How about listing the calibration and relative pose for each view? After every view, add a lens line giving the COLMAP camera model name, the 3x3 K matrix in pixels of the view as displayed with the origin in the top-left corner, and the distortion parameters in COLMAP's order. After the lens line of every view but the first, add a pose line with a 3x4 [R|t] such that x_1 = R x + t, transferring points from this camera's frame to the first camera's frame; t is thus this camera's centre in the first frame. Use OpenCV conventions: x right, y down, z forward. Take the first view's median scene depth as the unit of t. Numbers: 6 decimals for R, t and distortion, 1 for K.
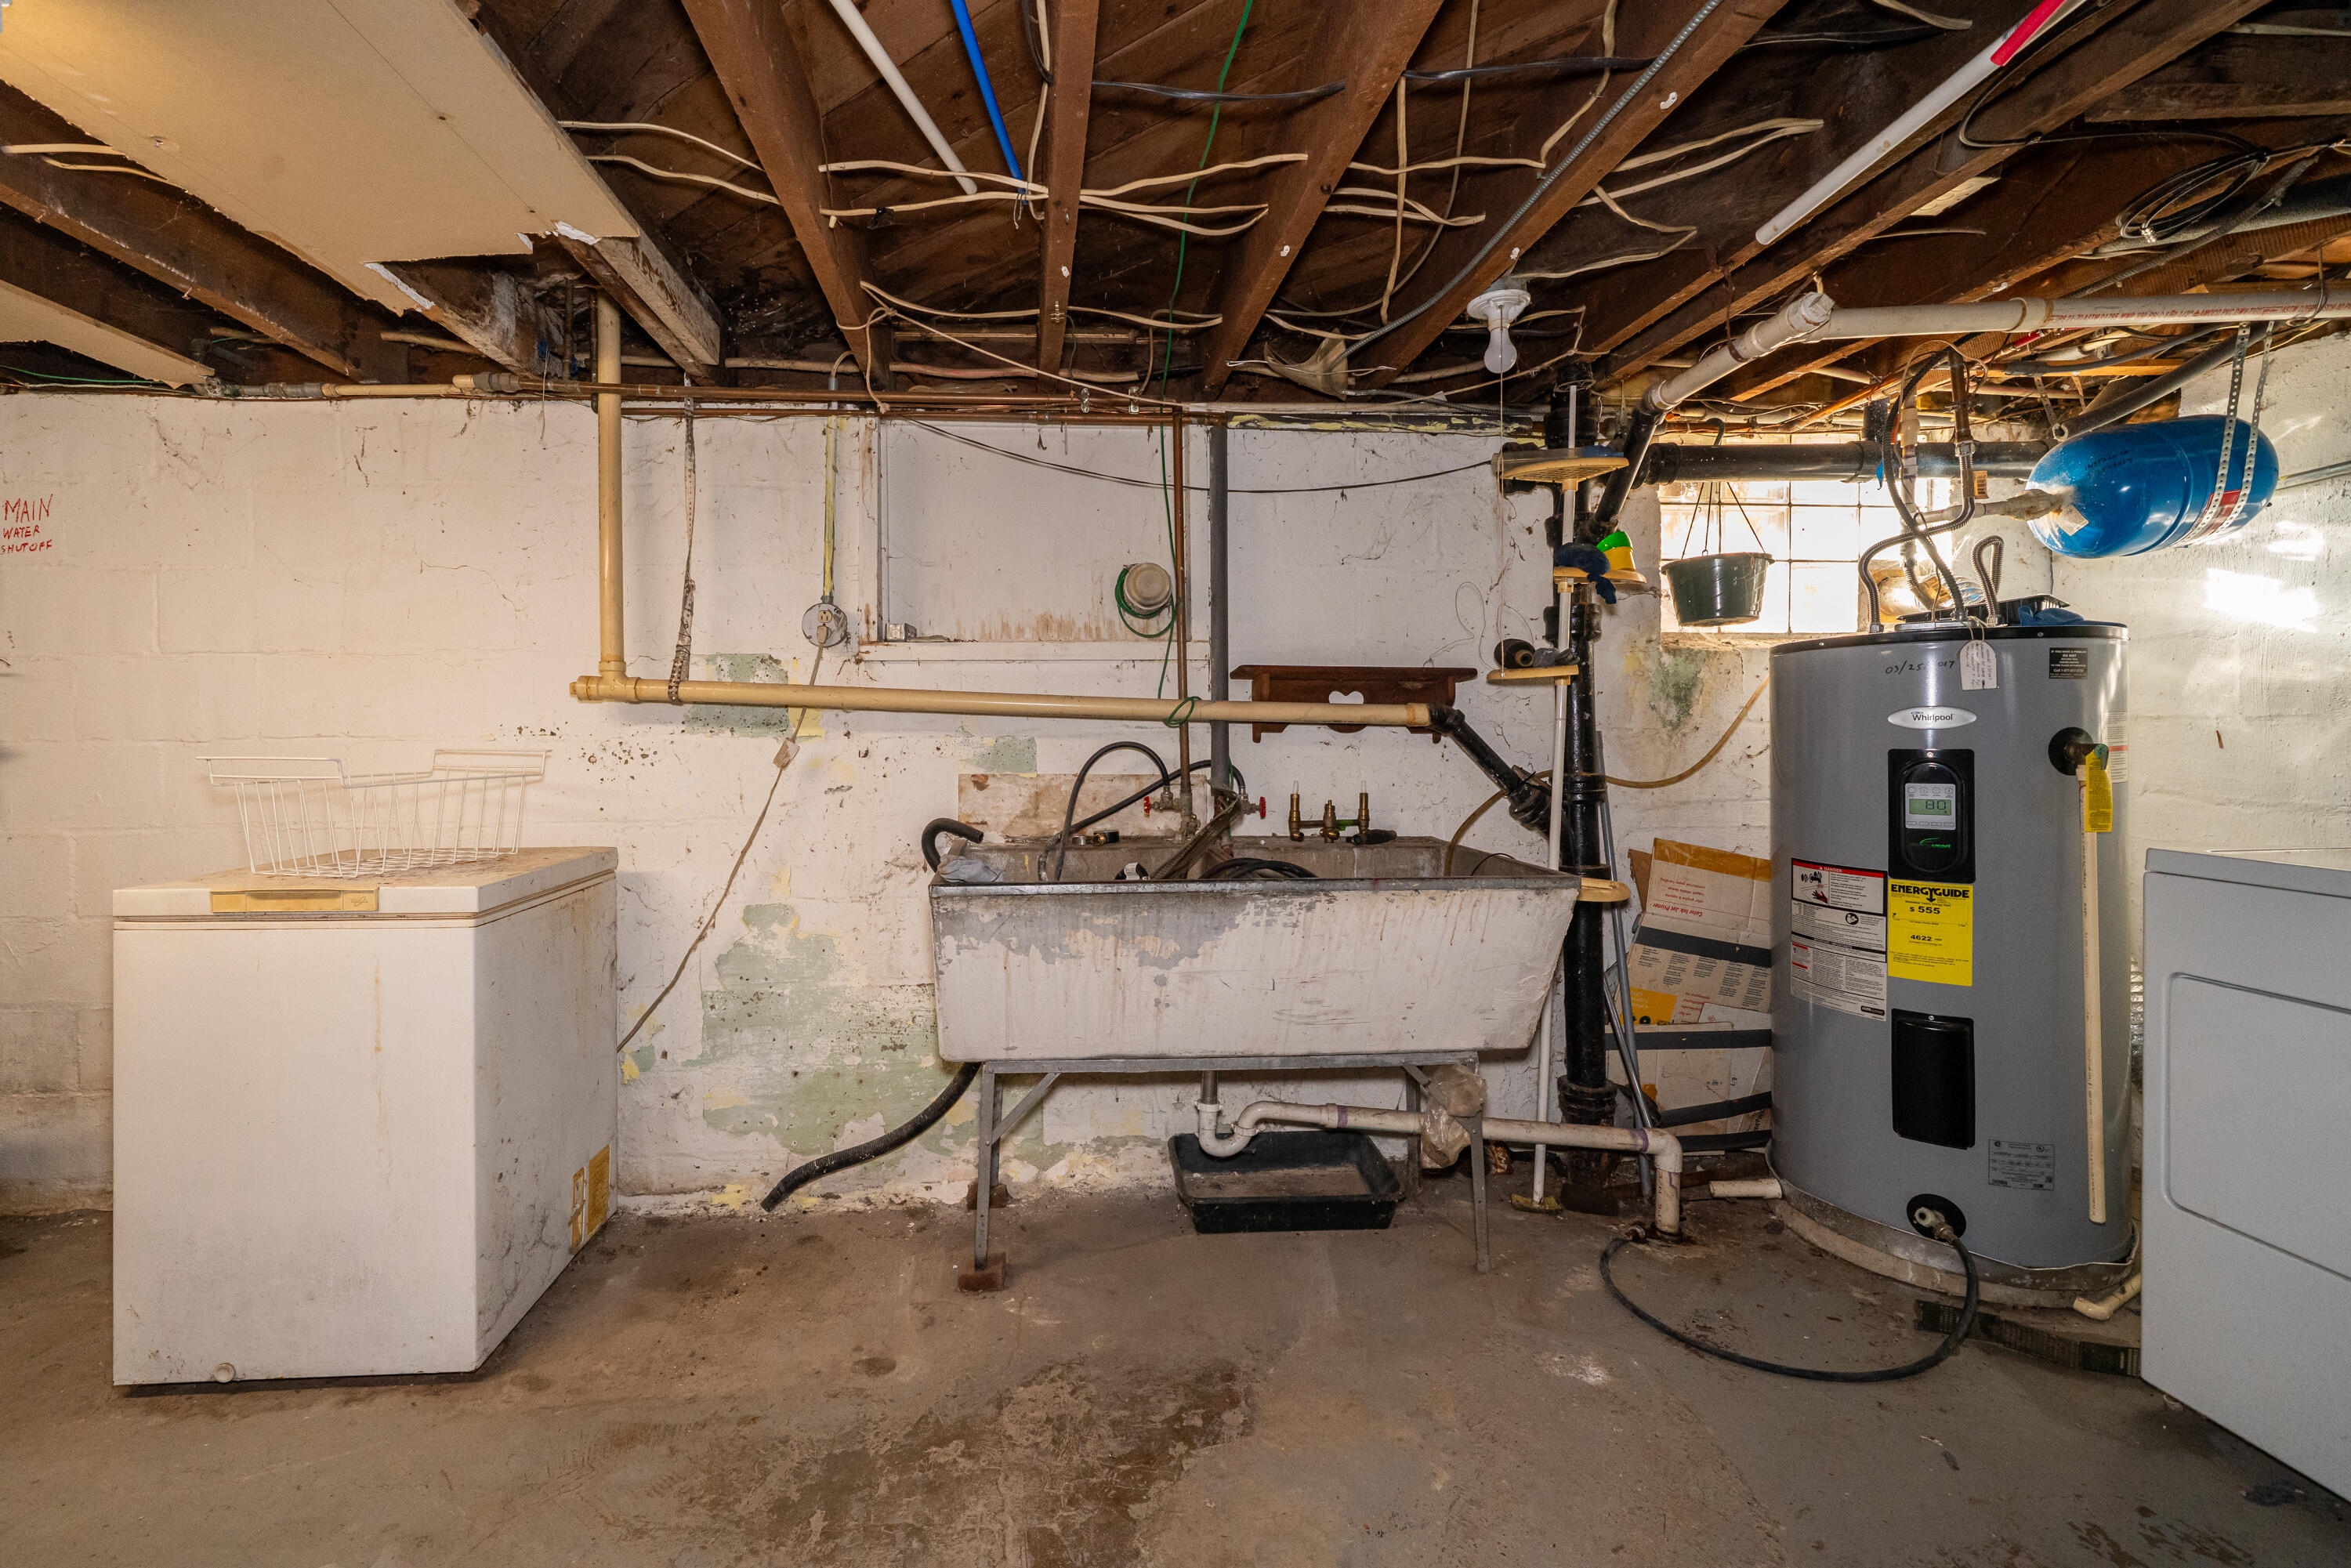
lens RADIAL K [[961.7, 0, 1037.1], [0, 961.7, 732.3], [0, 0, 1]] dist [0.000285, 0.000382]
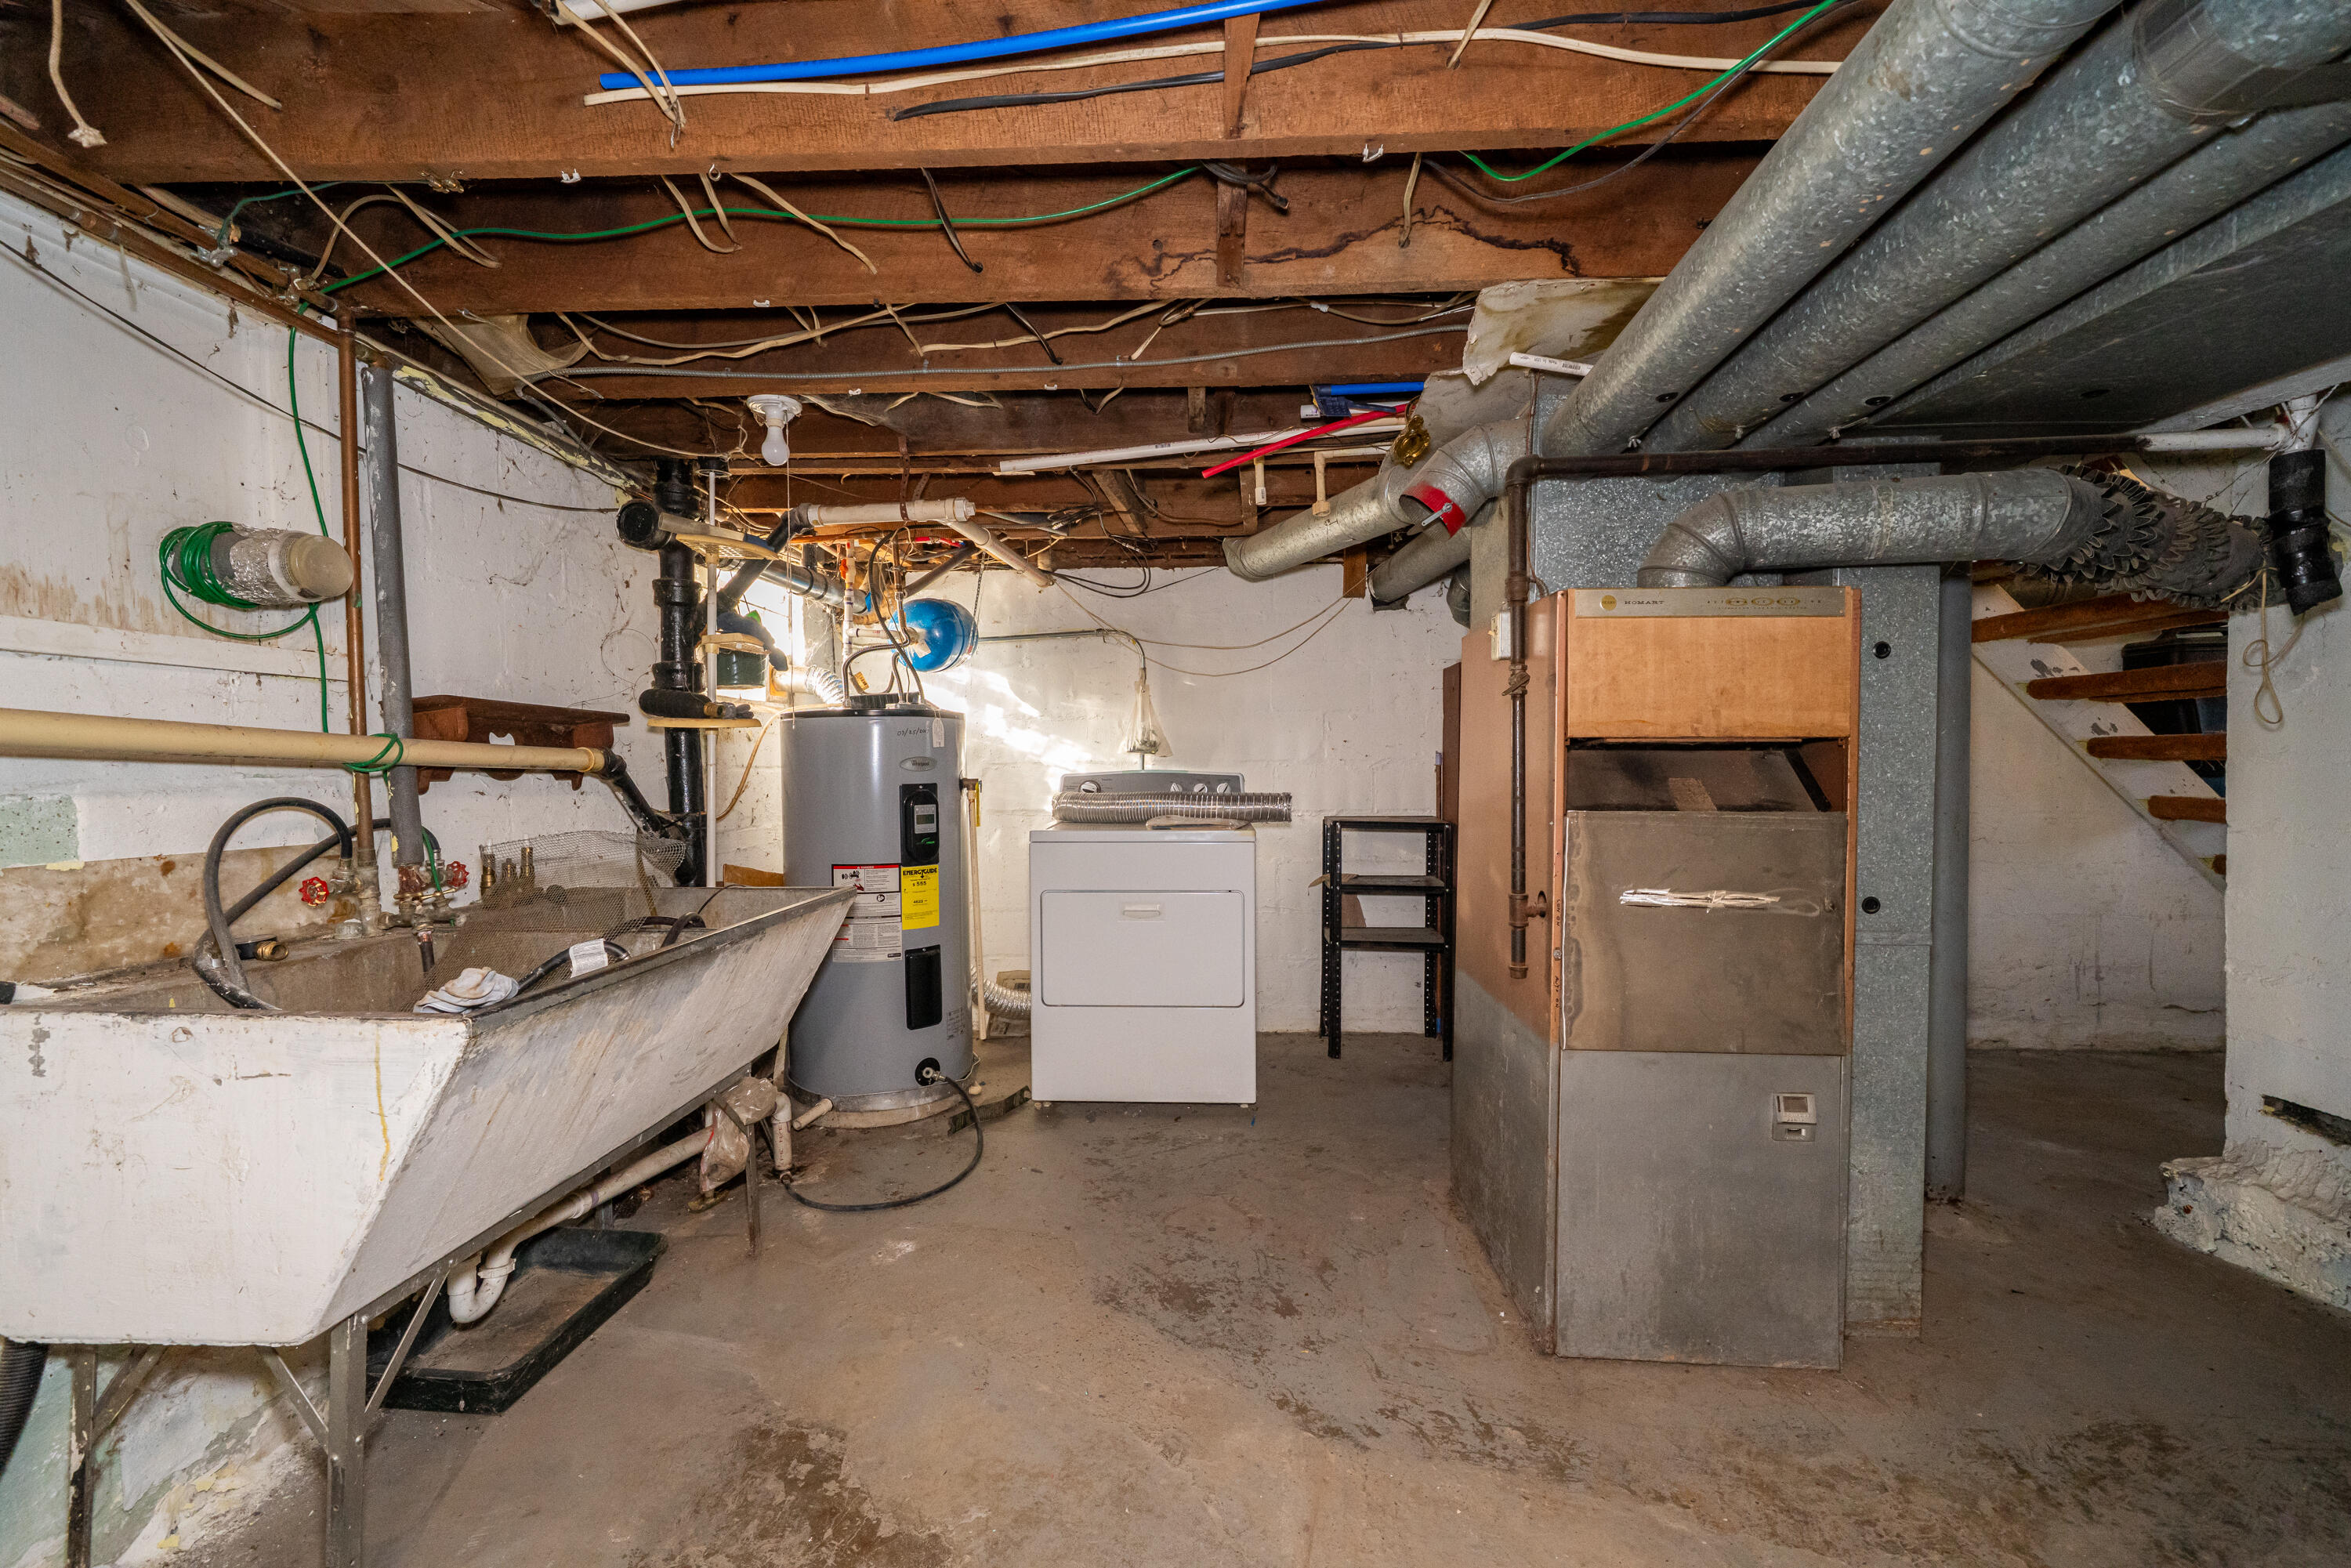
lens RADIAL K [[961.7, 0, 1163.0], [0, 961.7, 777.7], [0, 0, 1]] dist [0.000285, 0.000382]
pose [[0.114366, -0.010853, 0.993379, -0.491508], [0.013973, 0.999859, 0.009315, -0.001420], [-0.993340, 0.012816, 0.114502, 0.323592]]
